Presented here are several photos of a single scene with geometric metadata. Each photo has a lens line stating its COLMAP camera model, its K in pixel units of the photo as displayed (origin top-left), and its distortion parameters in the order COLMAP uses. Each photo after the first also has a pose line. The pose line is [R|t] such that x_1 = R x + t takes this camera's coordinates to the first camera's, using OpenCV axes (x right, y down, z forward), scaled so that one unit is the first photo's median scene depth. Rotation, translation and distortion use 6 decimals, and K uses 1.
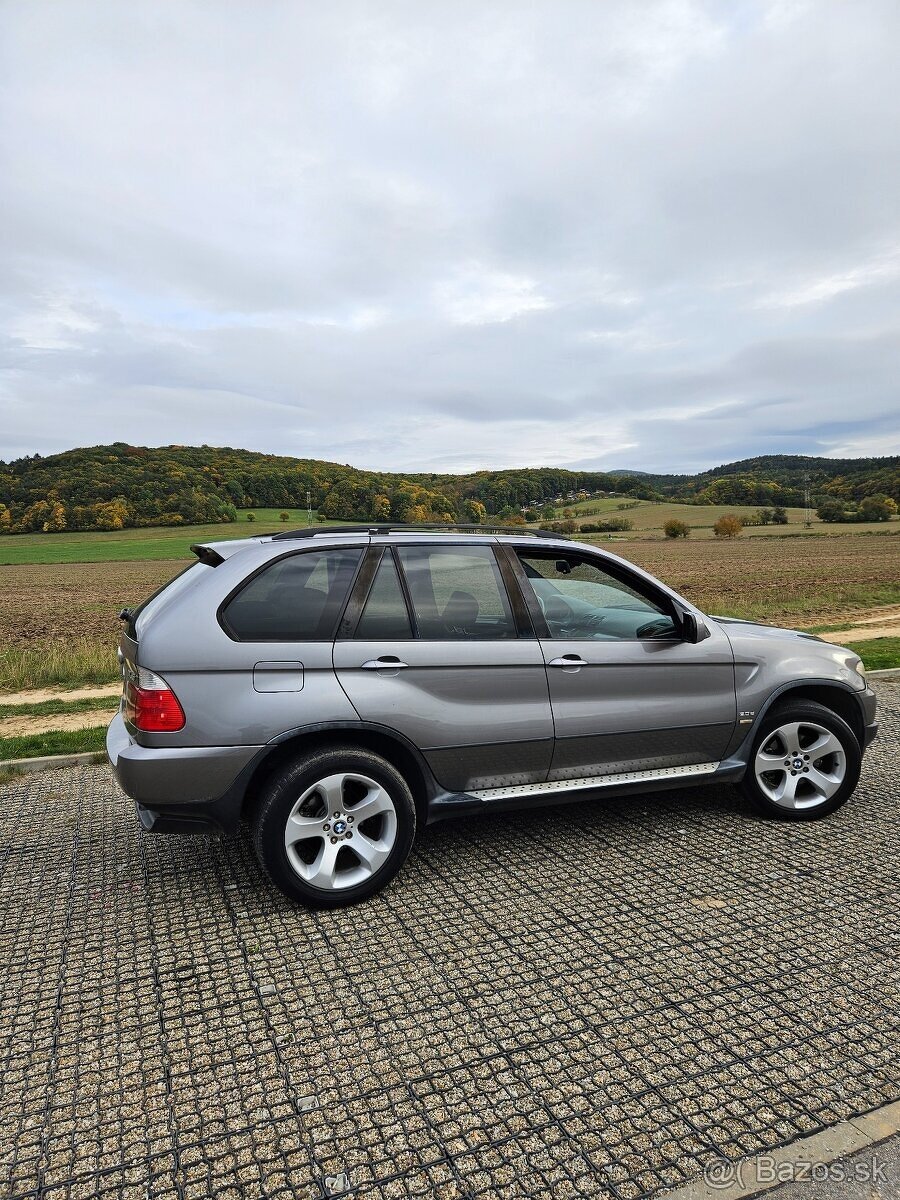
lens RADIAL K [[795.3, 0, 448.7], [0, 795.3, 618.0], [0, 0, 1]] dist [0.100188, -0.079878]
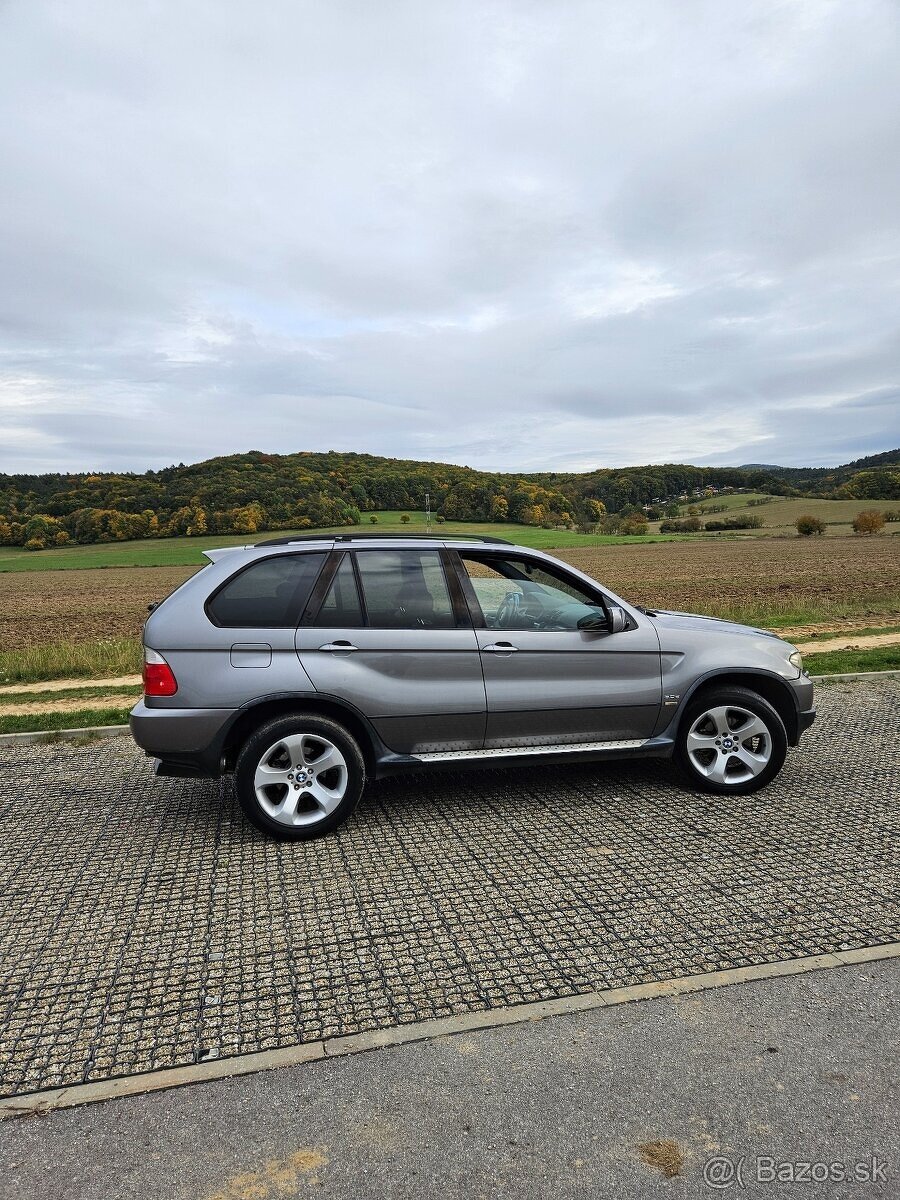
lens RADIAL K [[795.3, 0, 445.6], [0, 795.3, 628.9], [0, 0, 1]] dist [0.100188, -0.079878]
pose [[0.988442, 0.009076, -0.151329, 0.223652], [-0.007117, 0.999884, 0.013481, 0.010720], [0.151434, -0.012248, 0.988392, -0.155485]]
